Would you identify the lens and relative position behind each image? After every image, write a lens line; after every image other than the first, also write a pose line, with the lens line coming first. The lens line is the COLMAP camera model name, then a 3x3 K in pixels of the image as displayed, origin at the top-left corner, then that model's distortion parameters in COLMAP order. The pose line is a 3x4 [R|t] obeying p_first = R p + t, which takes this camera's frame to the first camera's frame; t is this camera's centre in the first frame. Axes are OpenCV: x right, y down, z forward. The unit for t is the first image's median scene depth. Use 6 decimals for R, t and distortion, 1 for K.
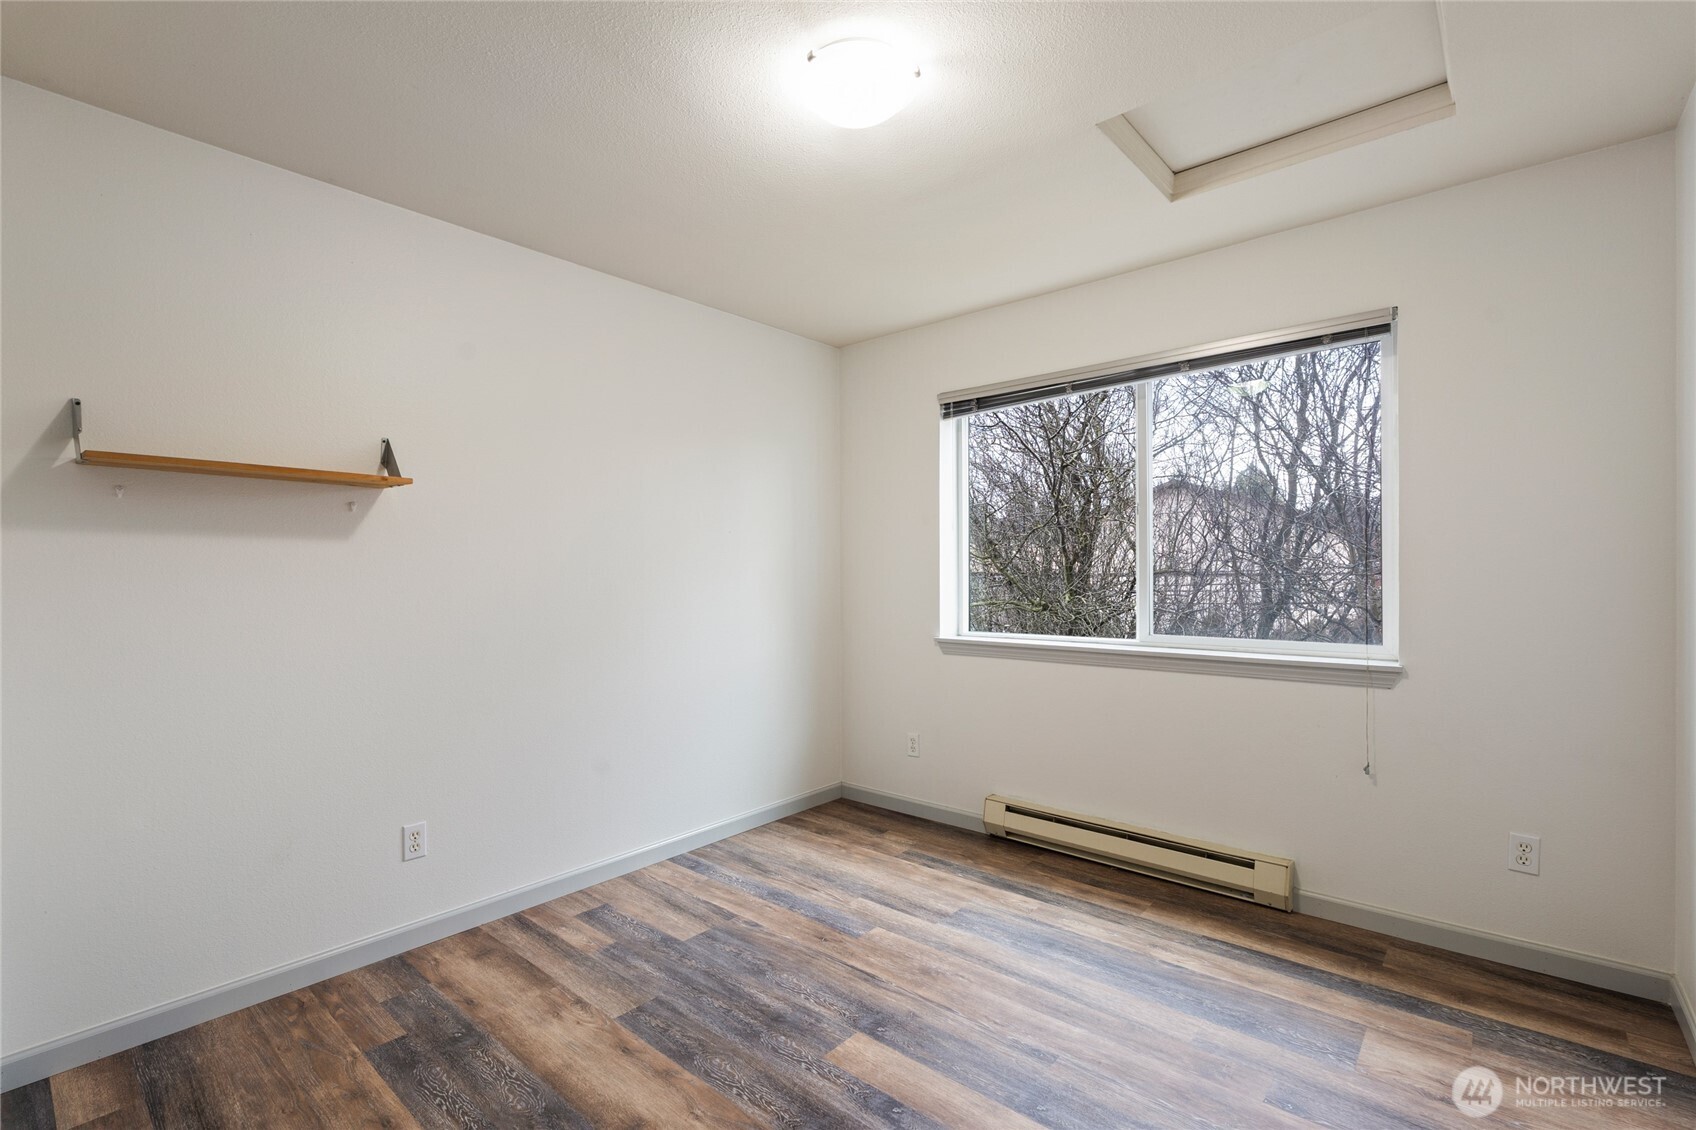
lens RADIAL K [[752.5, 0, 854.0], [0, 752.5, 572.3], [0, 0, 1]] dist [-0.010701, 0.001340]
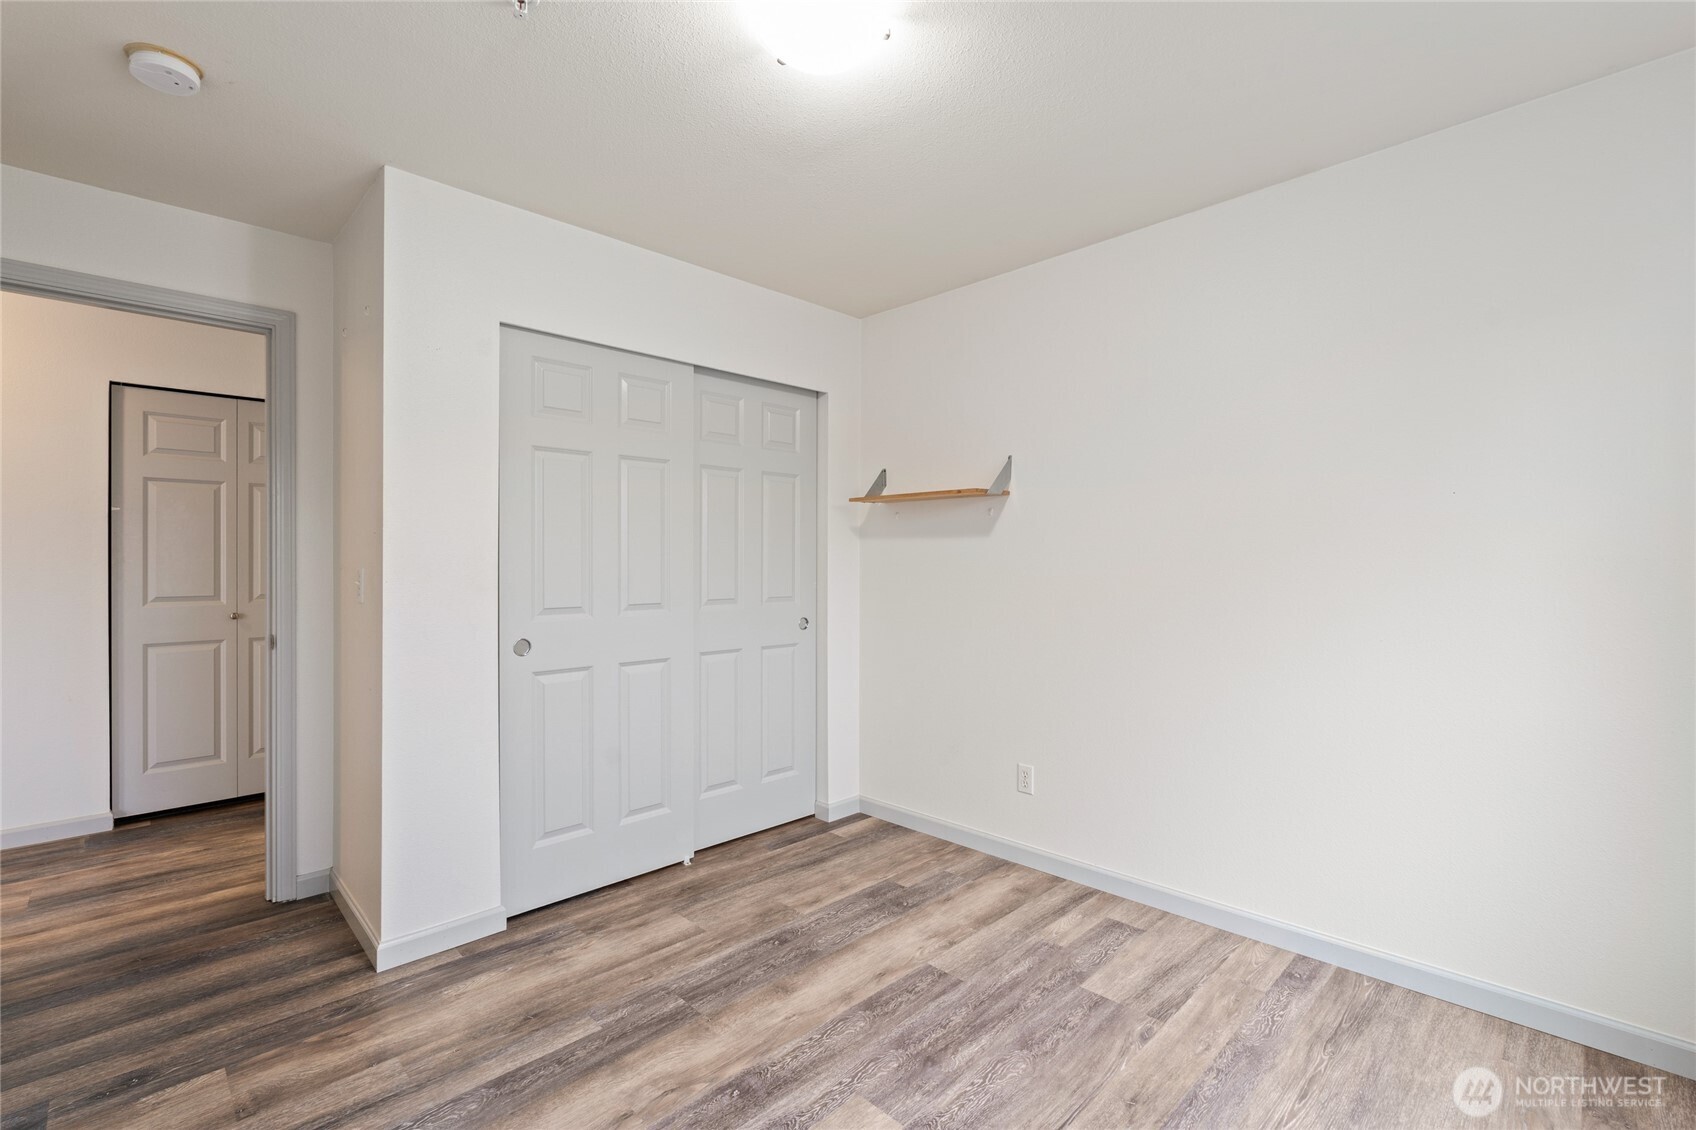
lens RADIAL K [[752.5, 0, 853.1], [0, 752.5, 558.5], [0, 0, 1]] dist [-0.010701, 0.001340]
pose [[-0.082689, 0.003356, -0.996570, 0.726532], [0.003607, 0.999989, 0.003068, -0.008444], [0.996569, -0.003341, -0.082700, 0.897301]]
